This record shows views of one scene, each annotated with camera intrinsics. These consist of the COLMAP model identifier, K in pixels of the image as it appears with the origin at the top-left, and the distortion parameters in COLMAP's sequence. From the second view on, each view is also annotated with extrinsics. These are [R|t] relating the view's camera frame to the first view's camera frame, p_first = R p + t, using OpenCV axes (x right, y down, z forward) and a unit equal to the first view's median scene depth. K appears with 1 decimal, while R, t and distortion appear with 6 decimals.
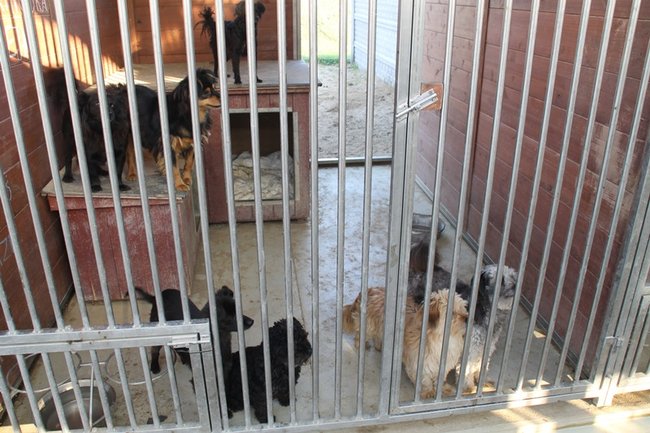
lens RADIAL K [[531.8, 0, 323.8], [0, 531.8, 217.4], [0, 0, 1]] dist [-0.100025, 0.003936]
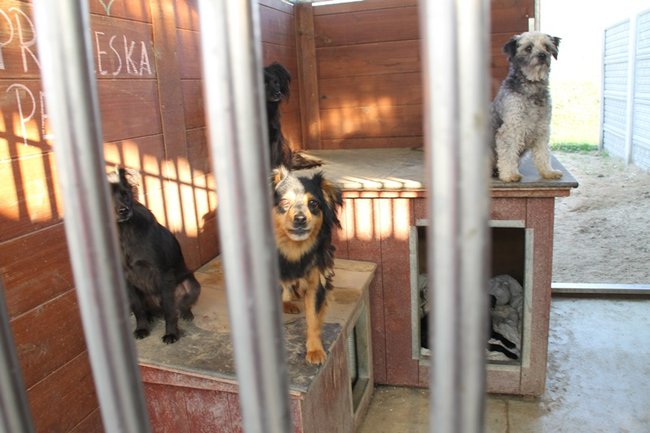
lens RADIAL K [[531.8, 0, 322.8], [0, 531.8, 213.2], [0, 0, 1]] dist [-0.100025, 0.003936]
pose [[0.911119, 0.030834, -0.410988, -0.021620], [-0.099460, 0.984175, -0.146655, -0.094152], [0.399963, 0.174497, 0.899767, 0.328237]]
